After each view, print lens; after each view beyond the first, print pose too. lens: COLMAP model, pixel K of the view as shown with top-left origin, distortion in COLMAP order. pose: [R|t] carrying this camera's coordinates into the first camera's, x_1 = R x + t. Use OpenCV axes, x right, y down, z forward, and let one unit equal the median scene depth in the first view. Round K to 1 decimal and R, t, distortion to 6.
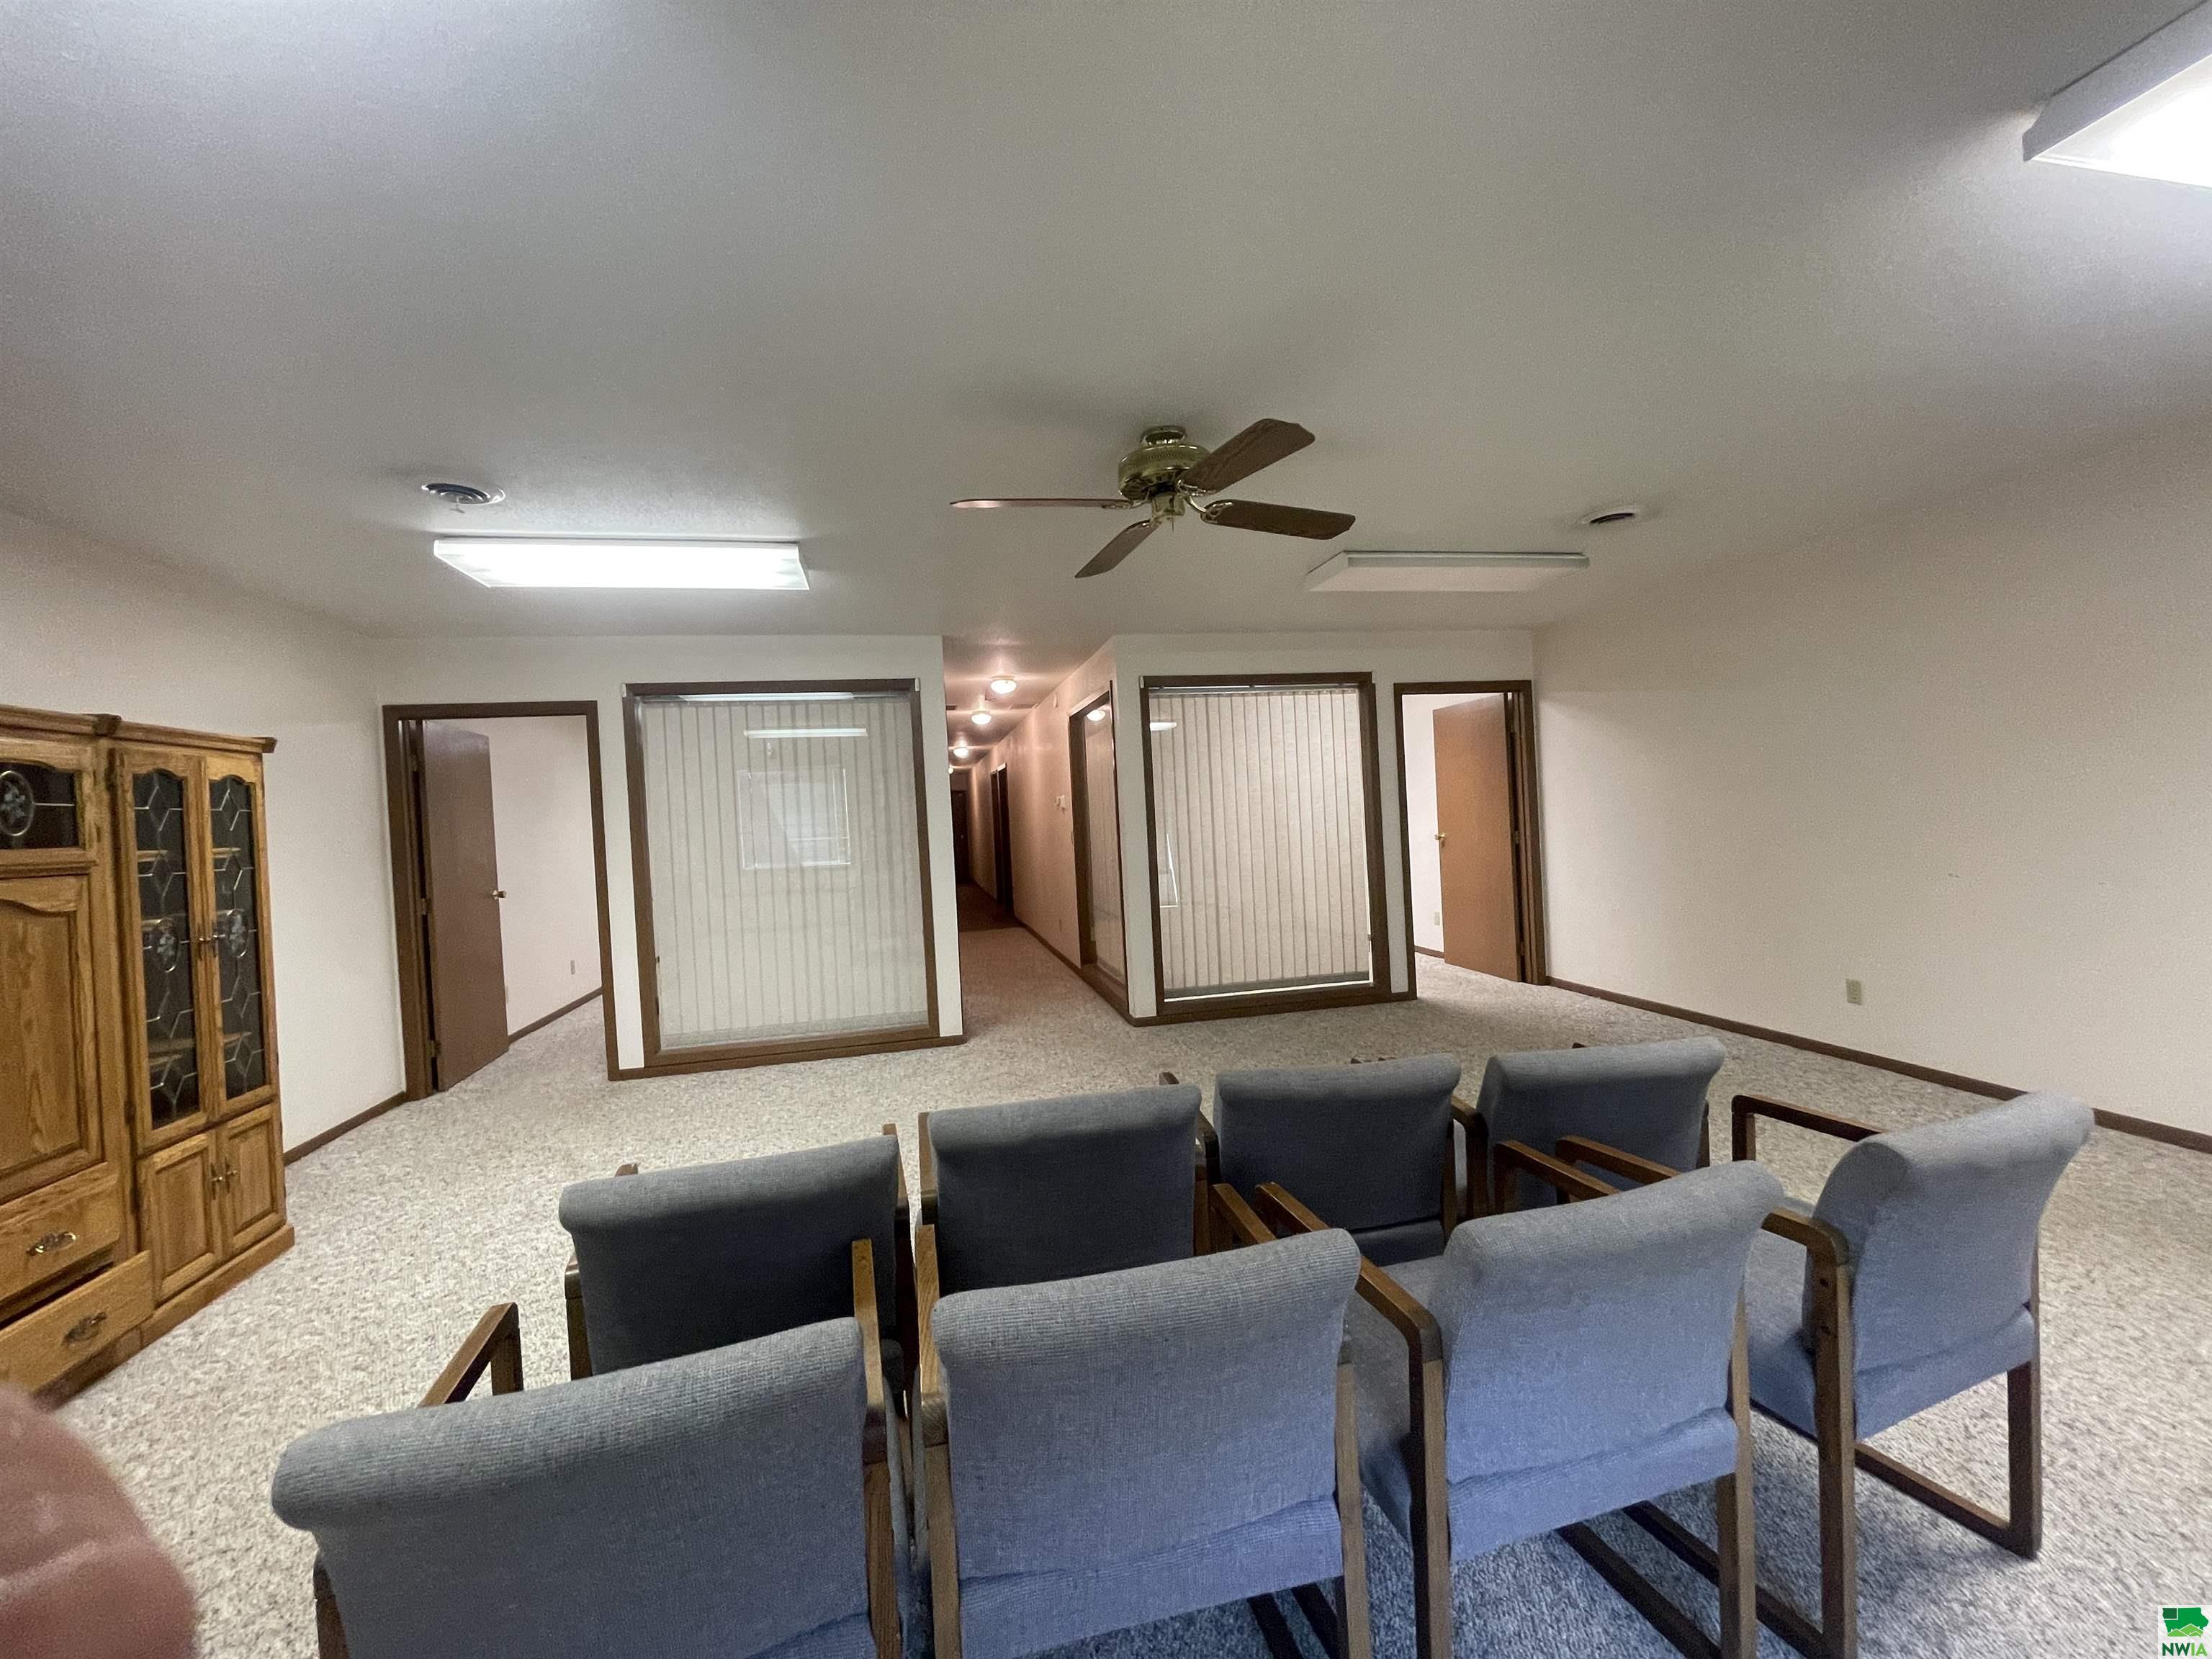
lens RADIAL K [[892.7, 0, 1096.7], [0, 892.7, 826.4], [0, 0, 1]] dist [-0.000181, 0.000047]
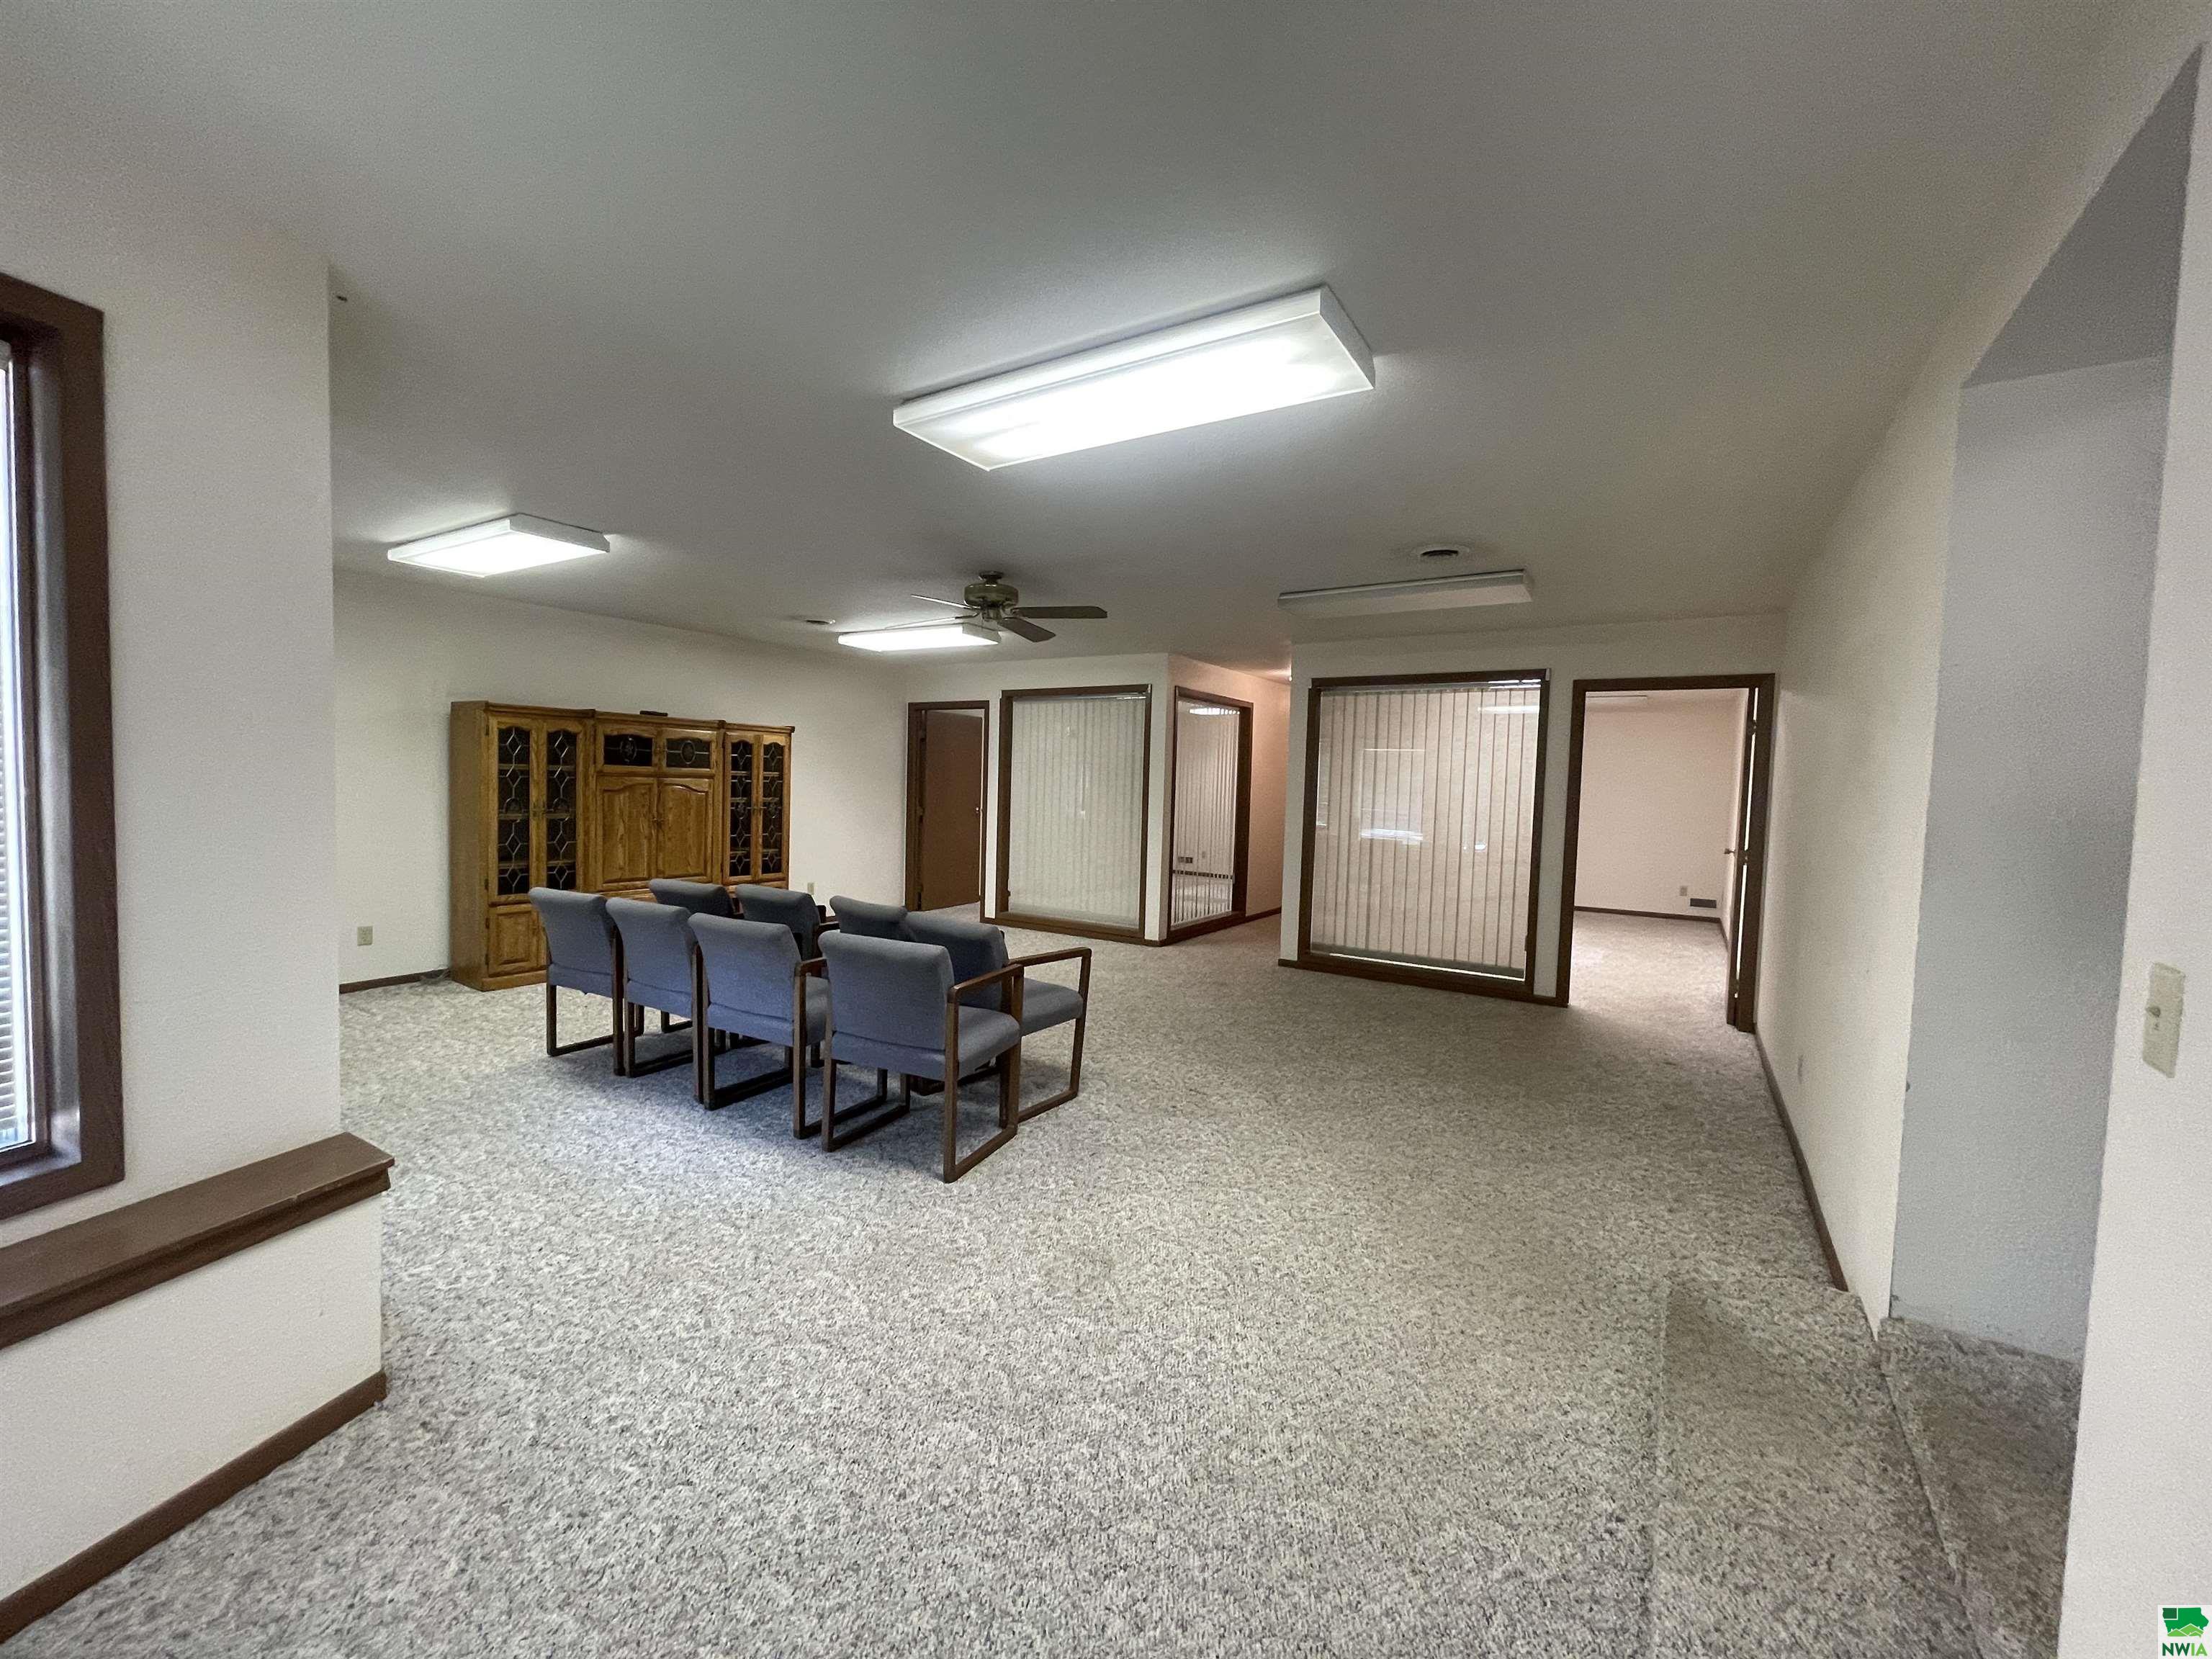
lens RADIAL K [[887.5, 0, 1097.2], [0, 887.5, 826.9], [0, 0, 1]] dist [-0.025587, -0.000040]
pose [[0.706051, 0.105086, -0.700320, 1.392029], [-0.073743, 0.994462, 0.074877, -0.076060], [0.704311, -0.001223, 0.709891, -0.085528]]
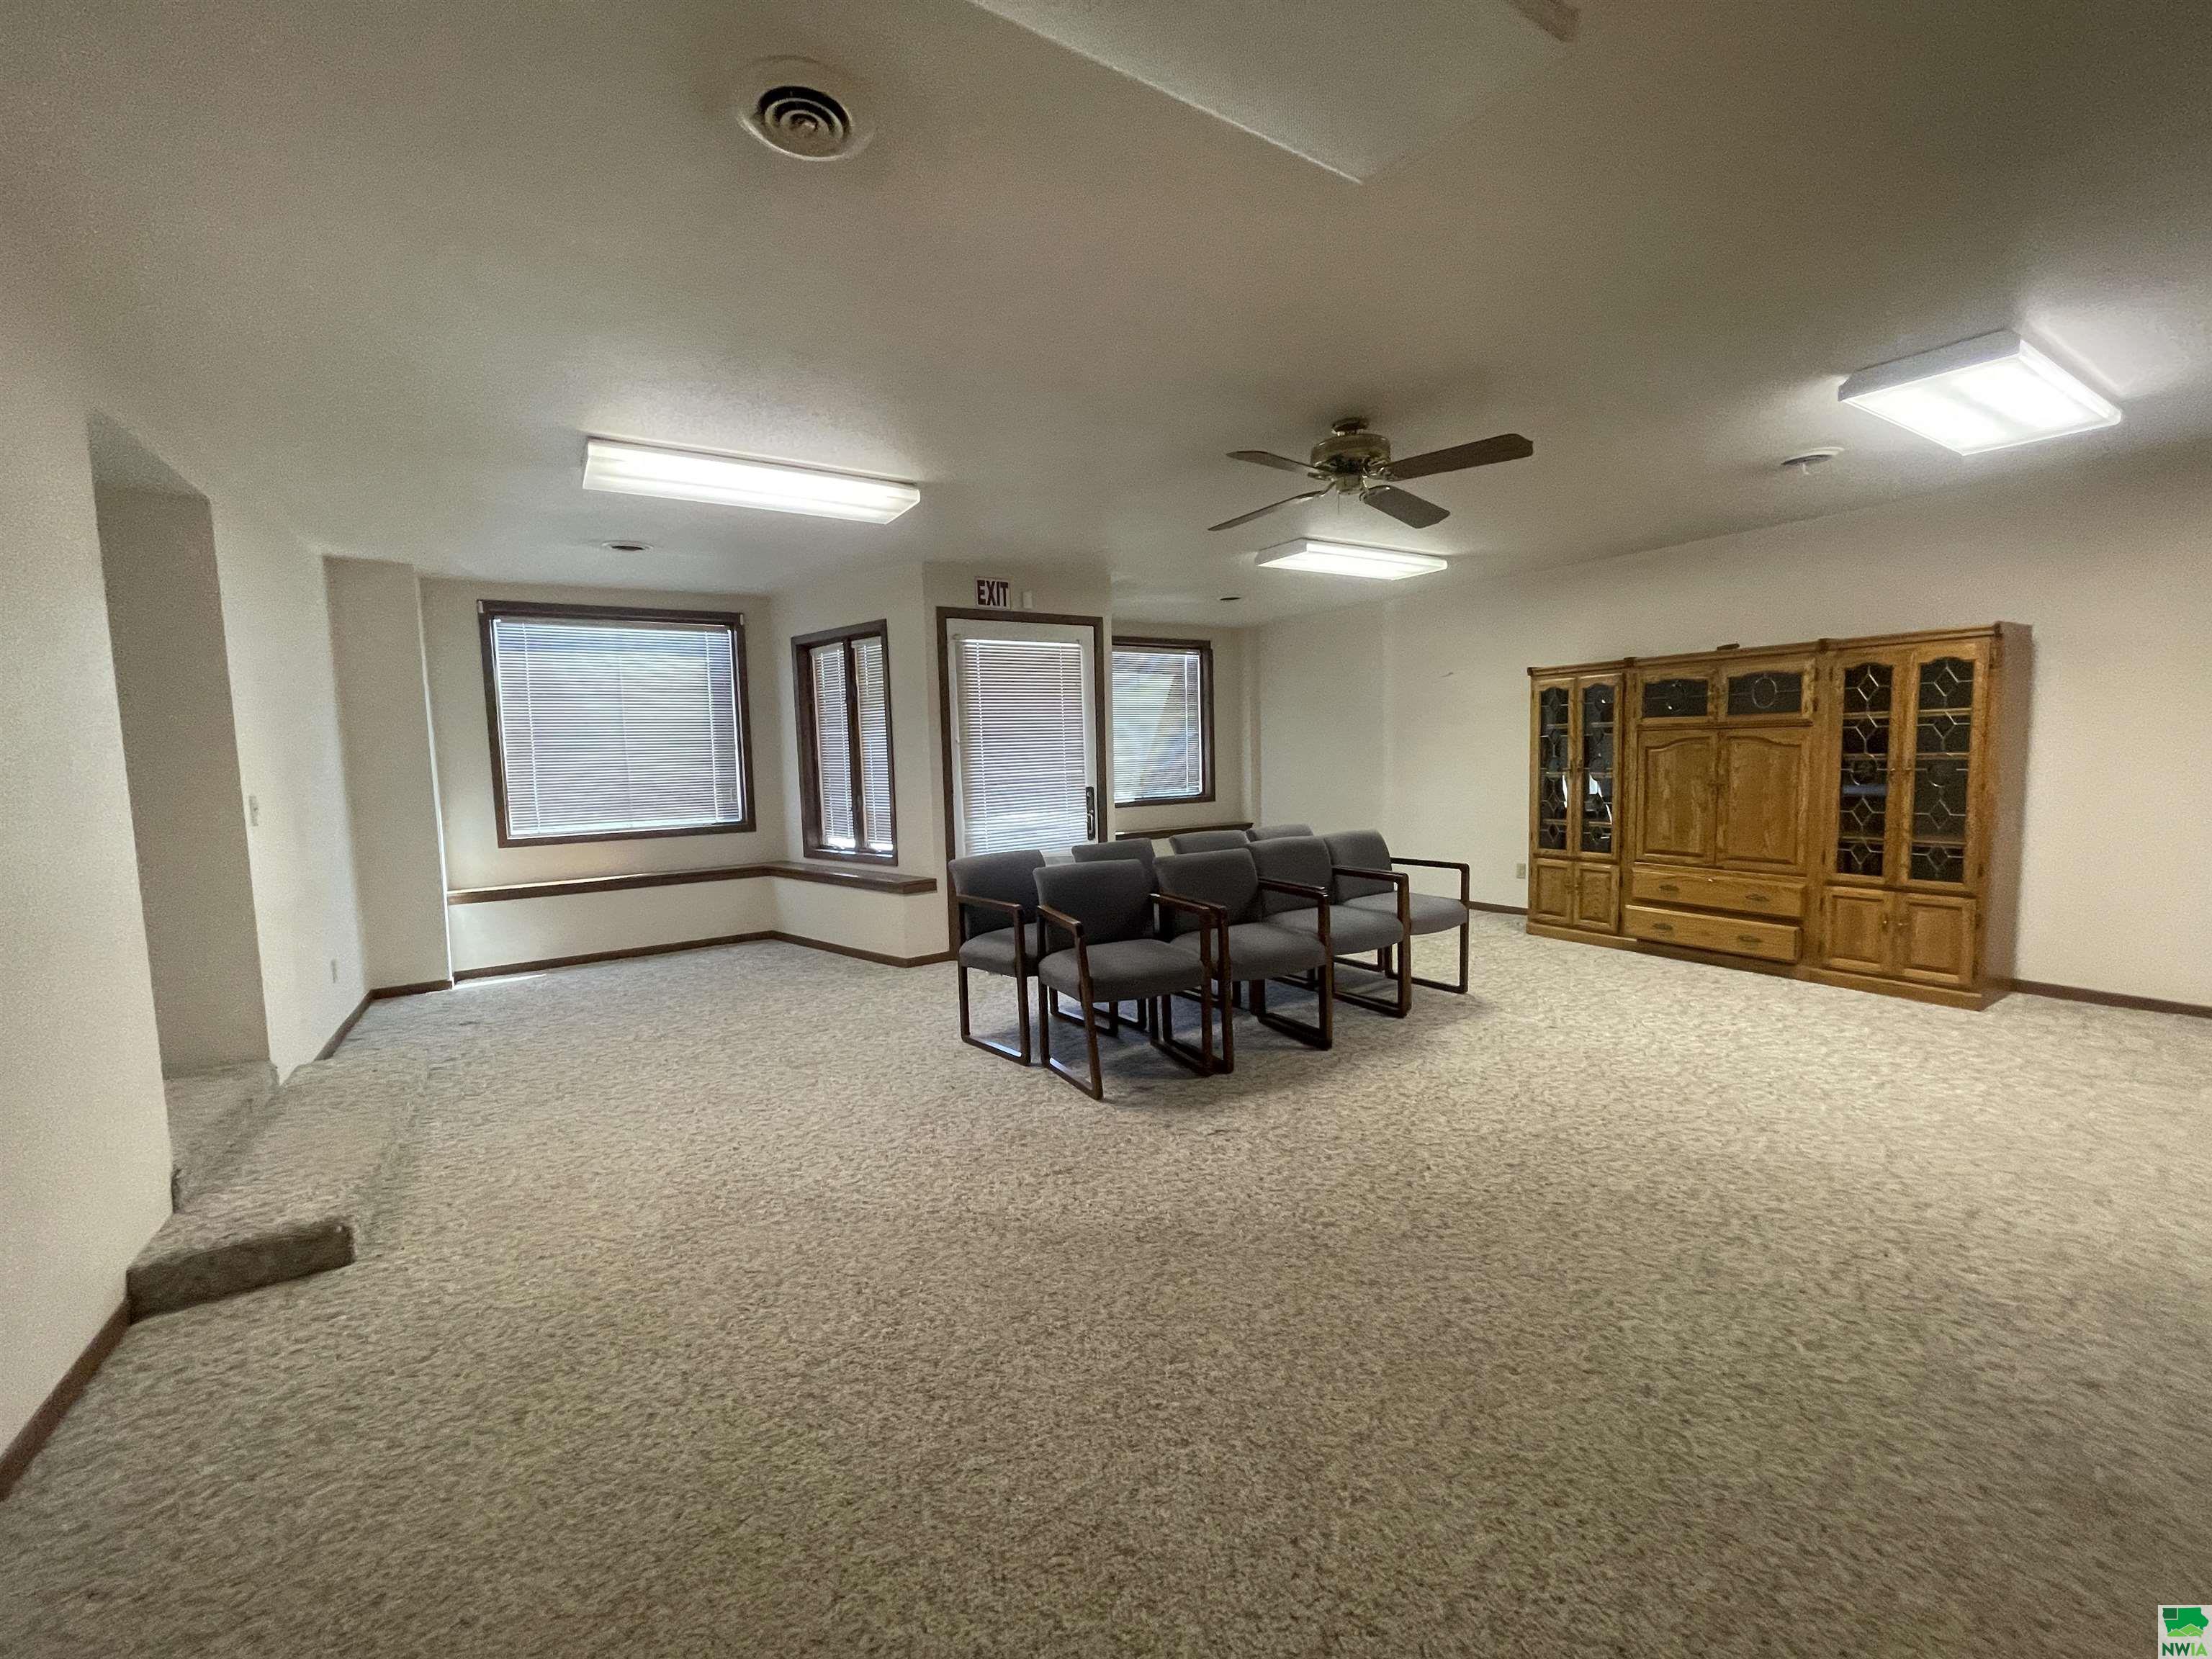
lens RADIAL K [[892.7, 0, 1096.7], [0, 892.7, 826.4], [0, 0, 1]] dist [-0.000181, 0.000047]
pose [[-0.933321, 0.109536, -0.341926, 0.824607], [0.073117, 0.990356, 0.117681, -0.059864], [0.351519, 0.084834, -0.932329, 1.927088]]
